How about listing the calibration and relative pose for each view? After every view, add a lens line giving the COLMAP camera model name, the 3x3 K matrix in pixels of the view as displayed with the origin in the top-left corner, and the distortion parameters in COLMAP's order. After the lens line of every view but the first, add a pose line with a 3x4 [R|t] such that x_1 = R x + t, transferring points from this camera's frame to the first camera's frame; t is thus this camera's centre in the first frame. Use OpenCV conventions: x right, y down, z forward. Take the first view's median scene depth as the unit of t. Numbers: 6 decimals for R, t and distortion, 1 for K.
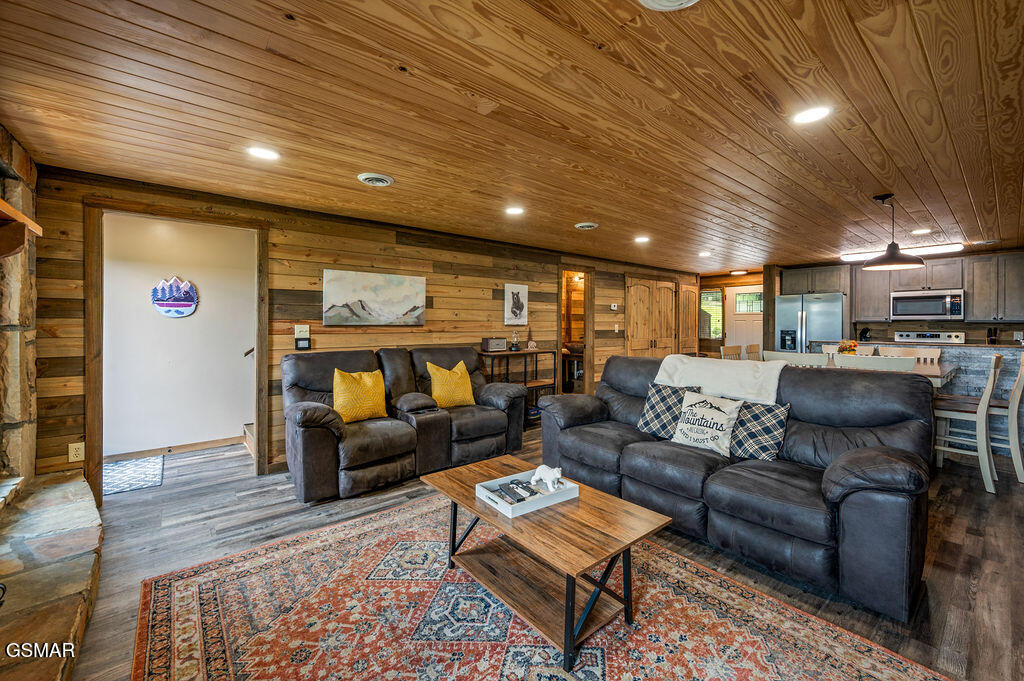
lens RADIAL K [[418.7, 0, 511.2], [0, 418.7, 325.3], [0, 0, 1]] dist [0.001067, -0.000934]
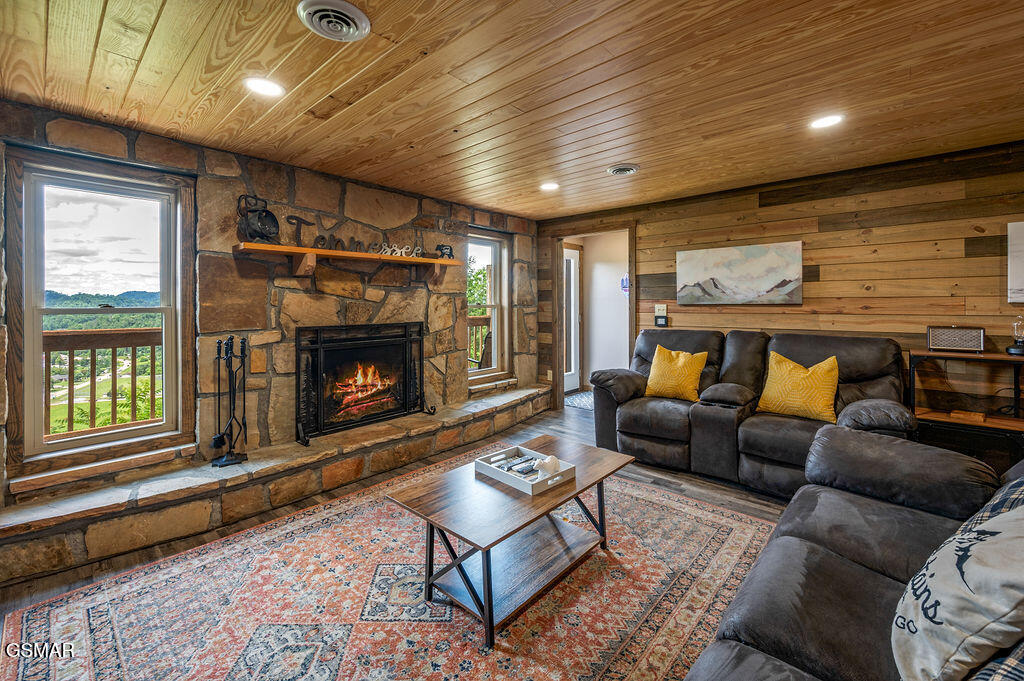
lens RADIAL K [[418.7, 0, 516.8], [0, 418.7, 307.1], [0, 0, 1]] dist [0.001067, -0.000934]
pose [[0.162400, 0.004400, -0.986715, 0.550940], [0.001228, 0.999988, 0.004661, 0.000846], [0.986724, -0.001969, 0.162392, 0.439028]]
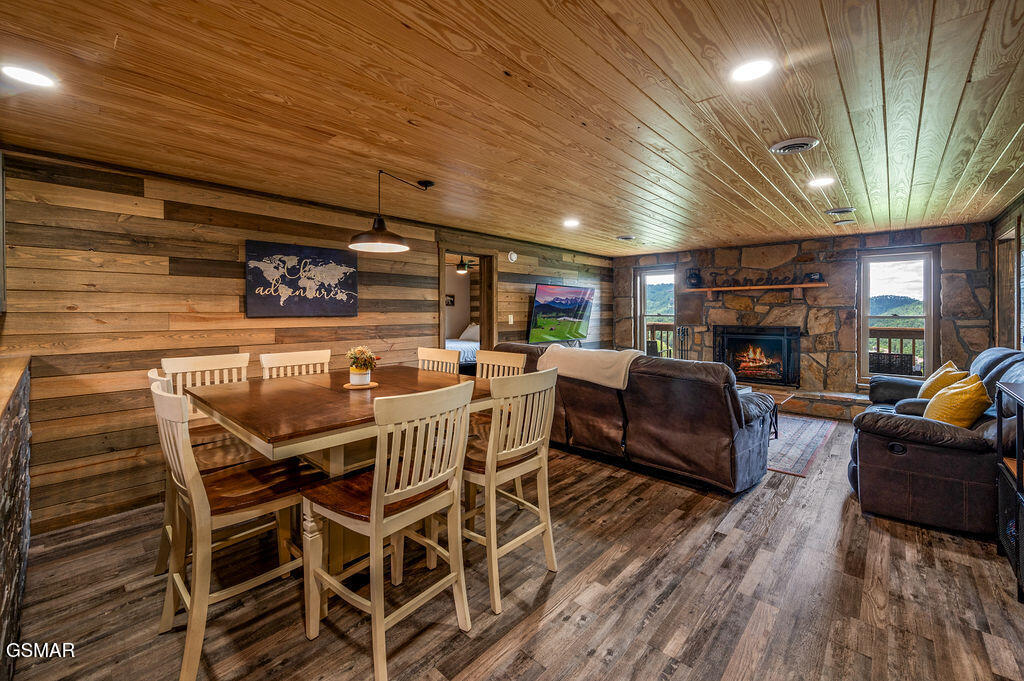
lens RADIAL K [[418.7, 0, 519.0], [0, 418.7, 315.5], [0, 0, 1]] dist [0.001067, -0.000934]
pose [[-0.987078, -0.000083, -0.160239, 0.739765], [-0.002523, 0.999884, 0.015022, -0.019726], [0.160219, 0.015232, -0.986964, 1.728133]]
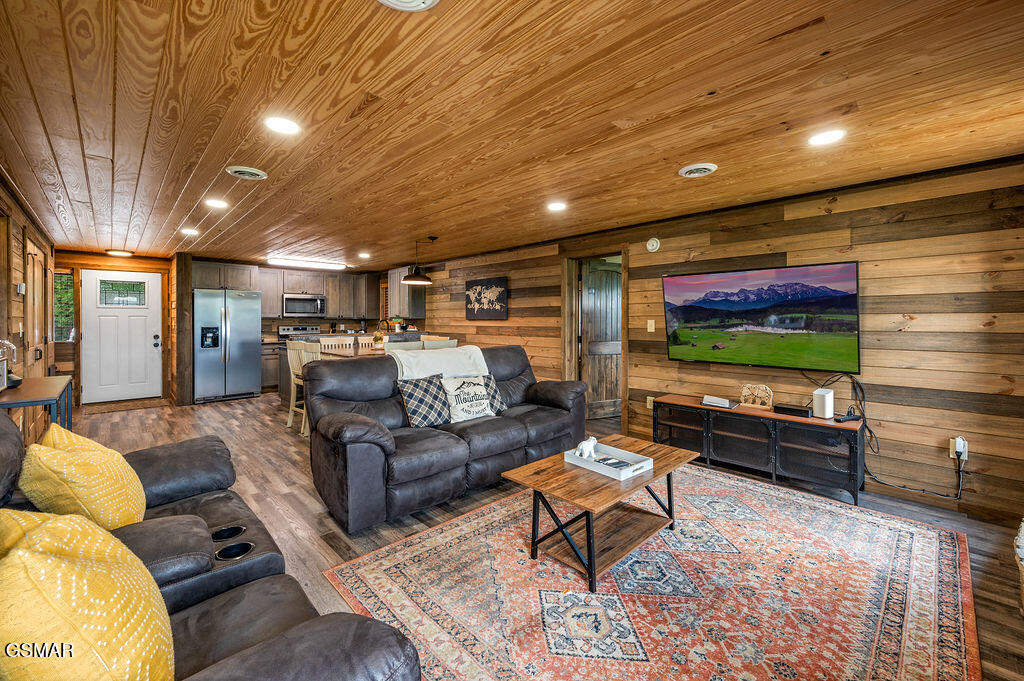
lens RADIAL K [[418.7, 0, 511.7], [0, 418.7, 324.9], [0, 0, 1]] dist [0.001067, -0.000934]
pose [[-0.089630, -0.014543, 0.995869, -0.599958], [0.005623, 0.999870, 0.015107, -0.005375], [-0.995959, 0.006954, -0.089537, 0.737228]]
